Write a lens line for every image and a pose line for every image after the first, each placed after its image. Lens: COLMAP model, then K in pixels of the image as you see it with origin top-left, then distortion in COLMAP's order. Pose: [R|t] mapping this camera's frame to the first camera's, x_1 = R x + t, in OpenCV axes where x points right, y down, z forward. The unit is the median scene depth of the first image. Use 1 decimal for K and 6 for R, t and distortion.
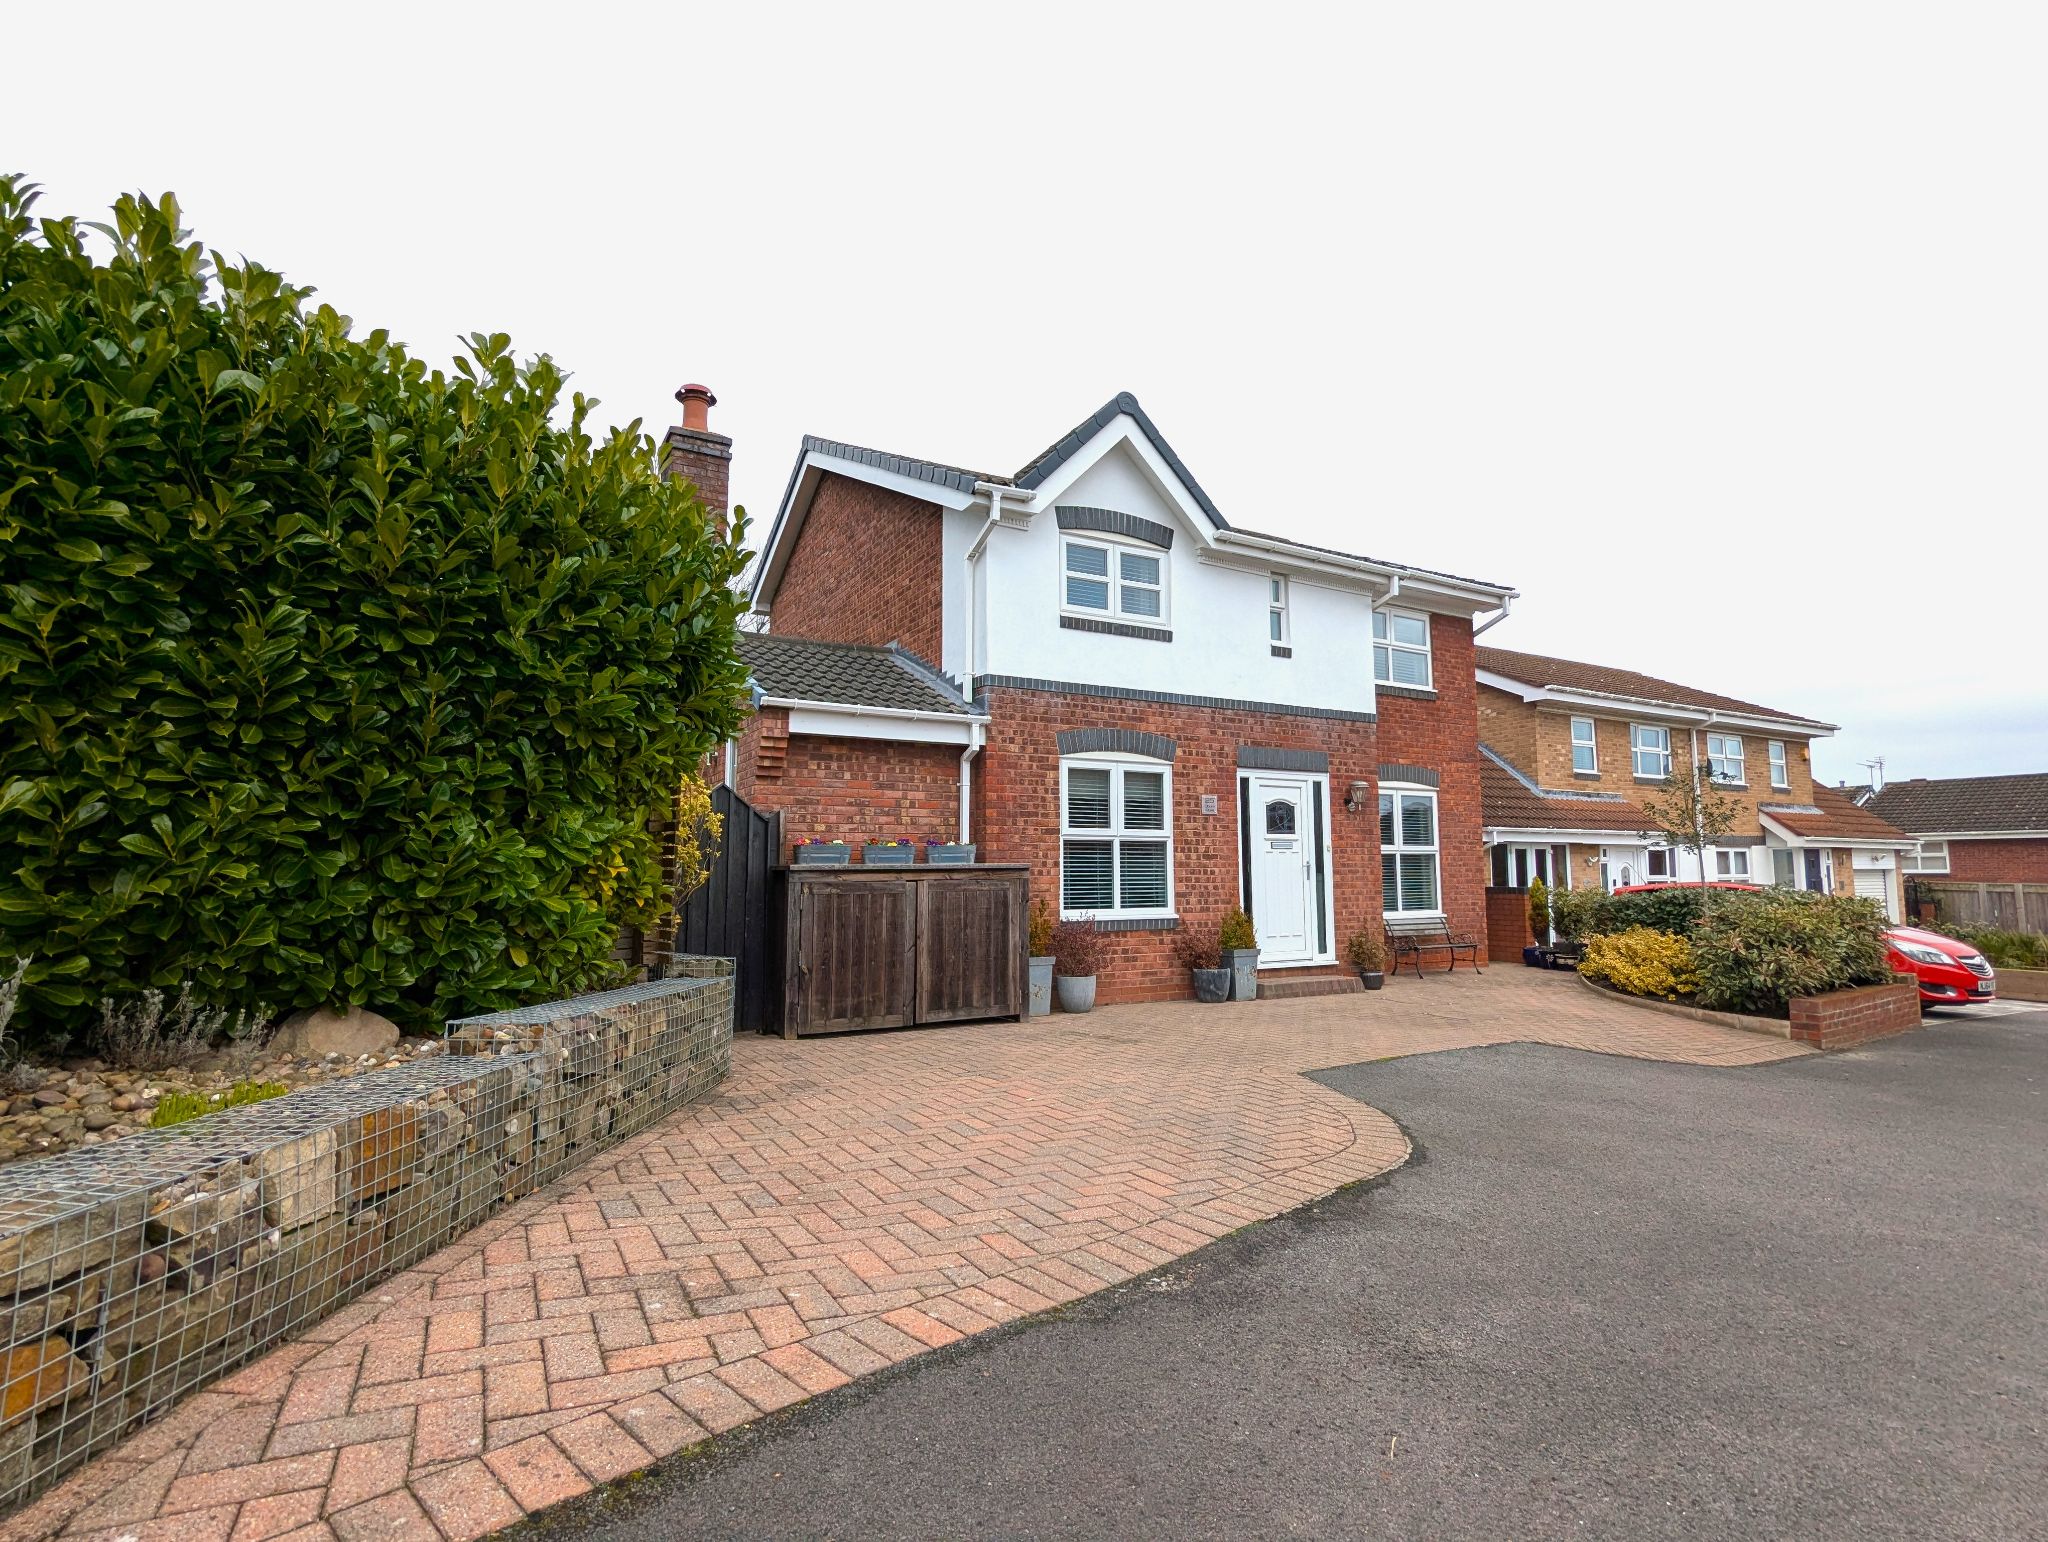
lens RADIAL K [[972.7, 0, 1024.2], [0, 972.7, 775.4], [0, 0, 1]] dist [0.000081, -0.000280]
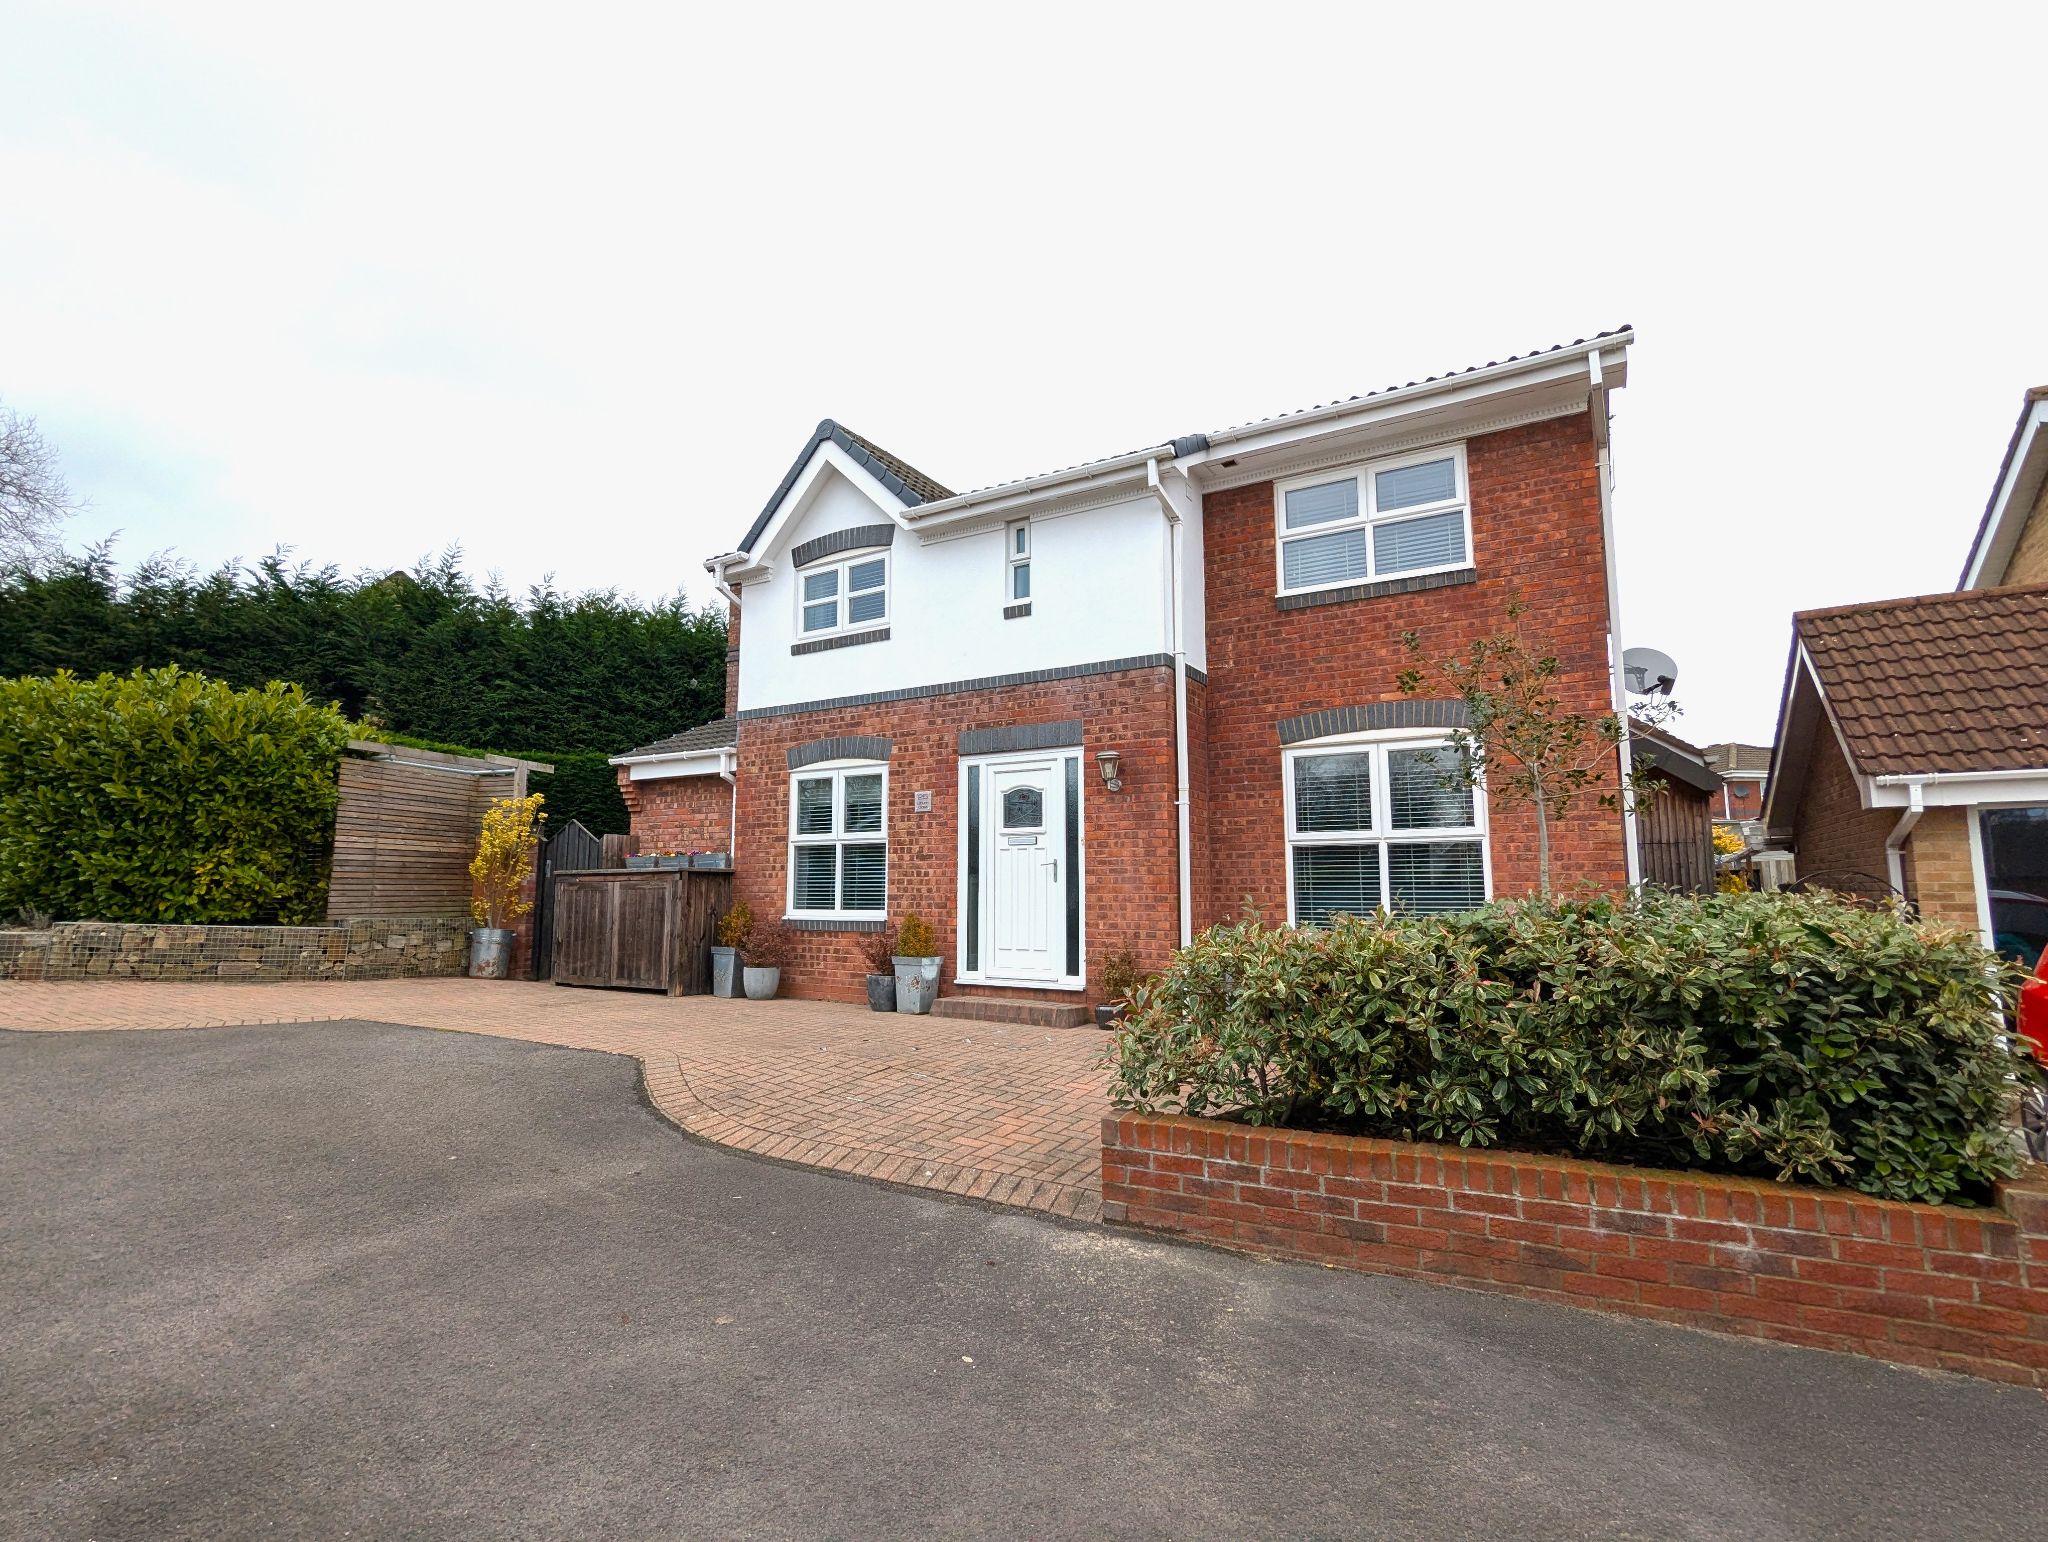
lens RADIAL K [[994.9, 0, 1024.0], [0, 994.9, 771.0], [0, 0, 1]] dist [0.001729, 0.000120]
pose [[0.500853, -0.104038, -0.859257, 1.095897], [0.083819, 0.993914, -0.071485, 0.080076], [0.861464, -0.036219, 0.506525, 0.621209]]
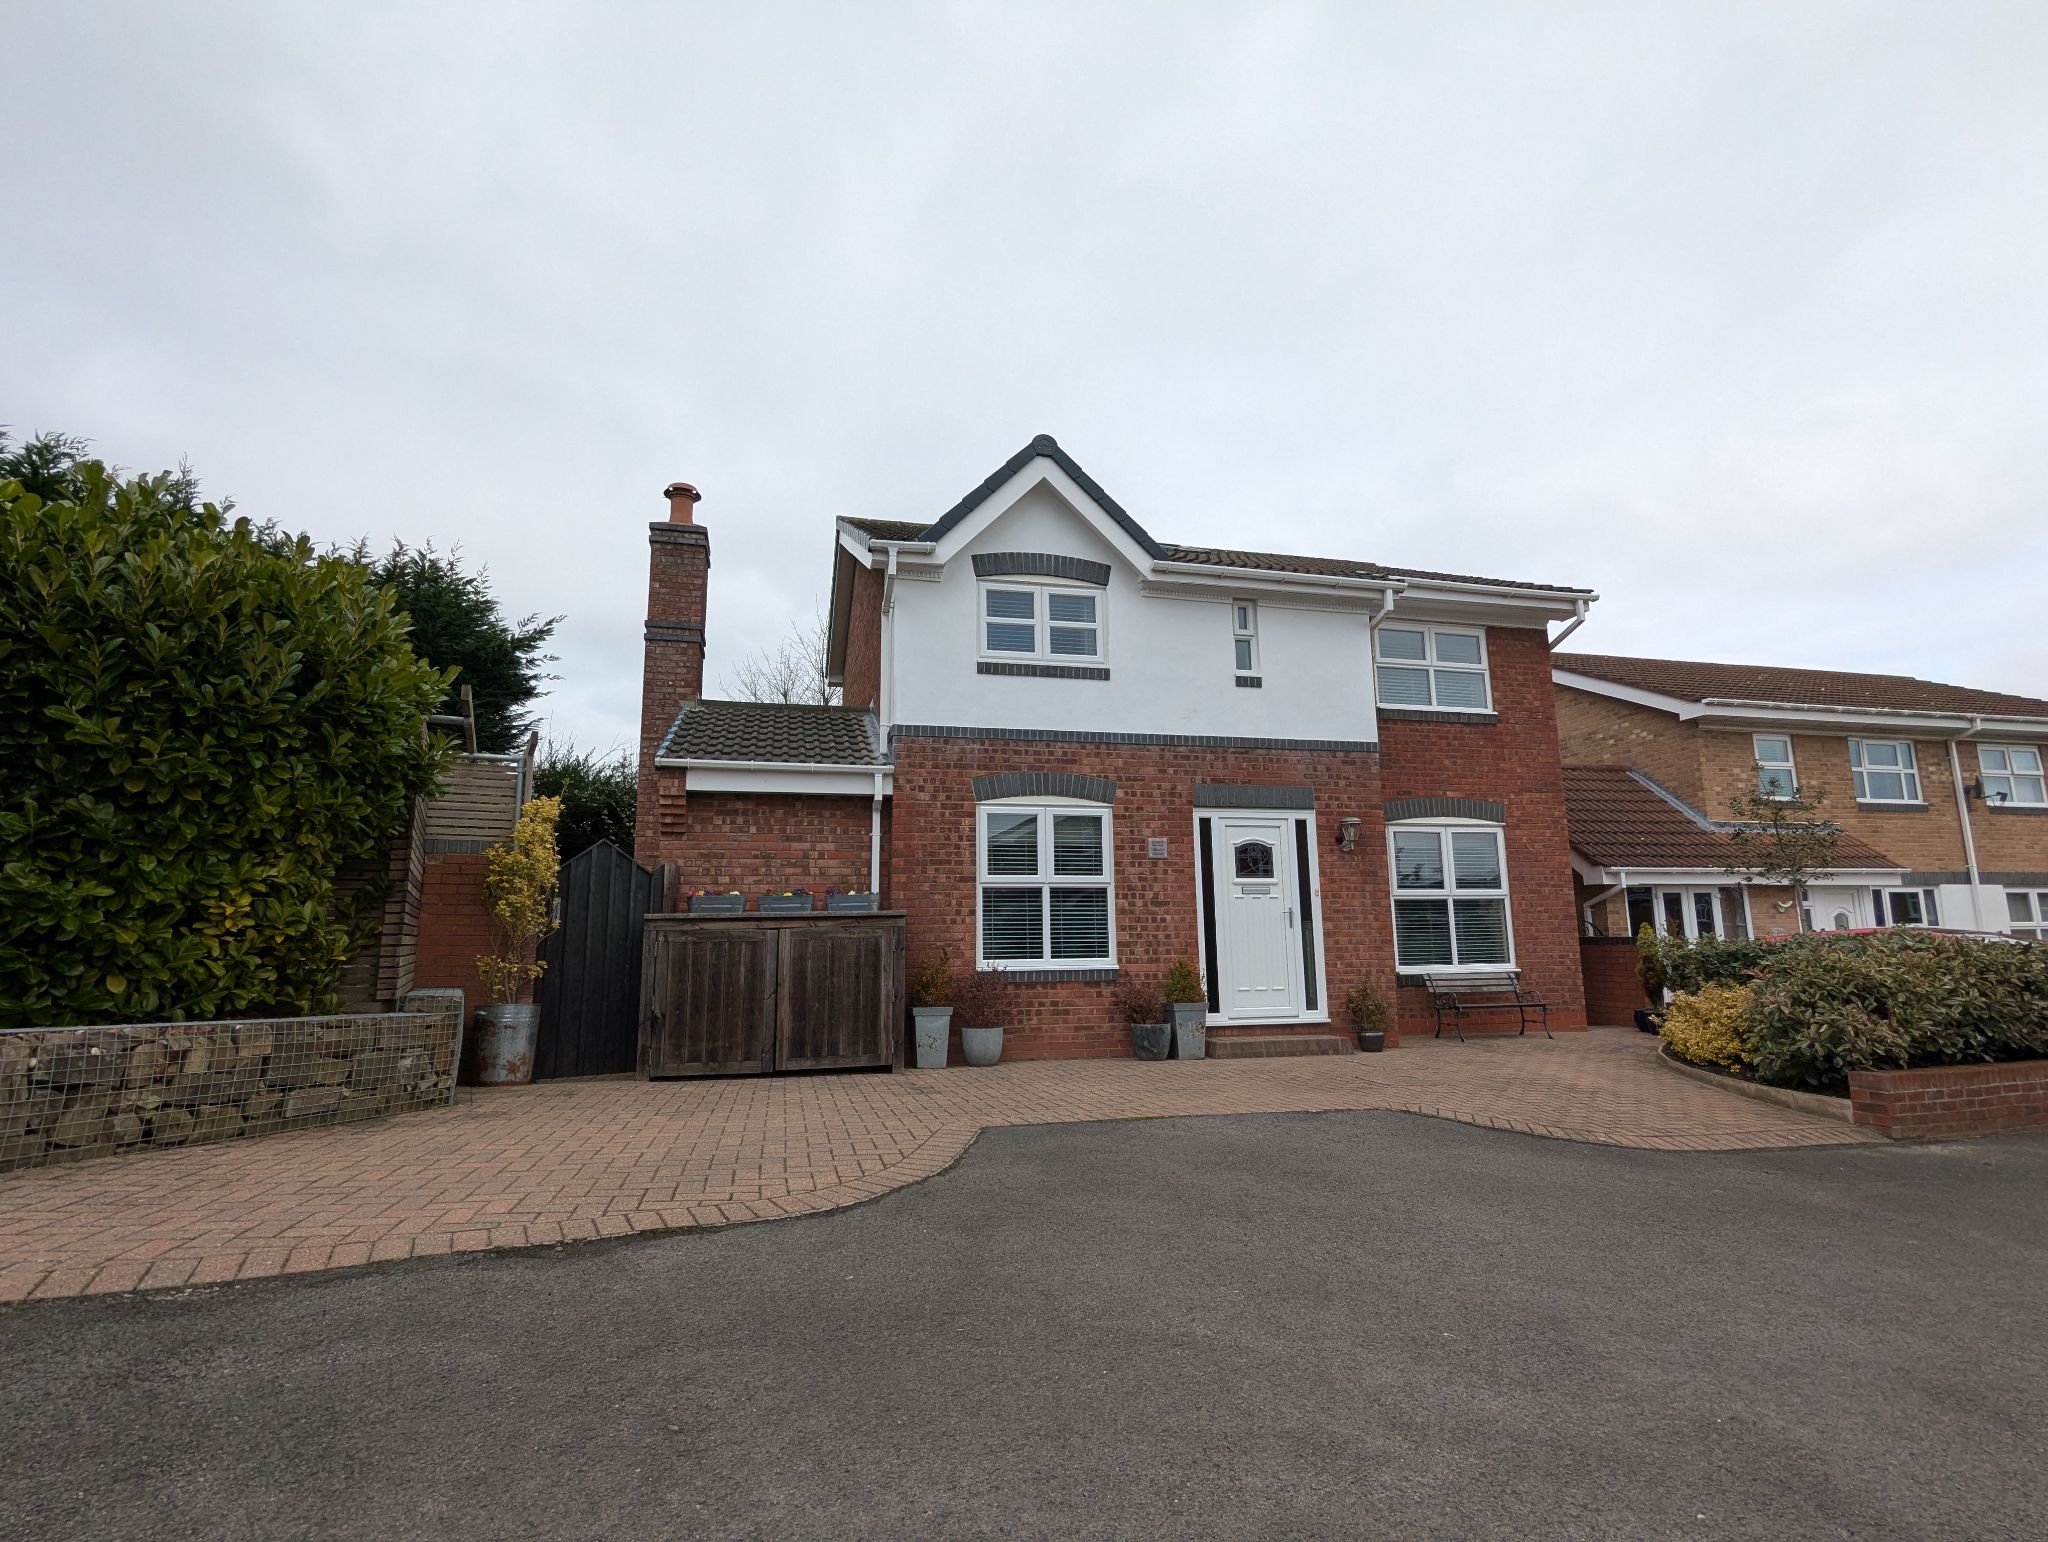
lens RADIAL K [[972.7, 0, 1024.2], [0, 972.7, 775.4], [0, 0, 1]] dist [0.000081, -0.000280]
pose [[0.965220, -0.051621, -0.256294, 0.320959], [0.034913, 0.996983, -0.069318, 0.021633], [0.259099, 0.057959, 0.964110, 0.055739]]
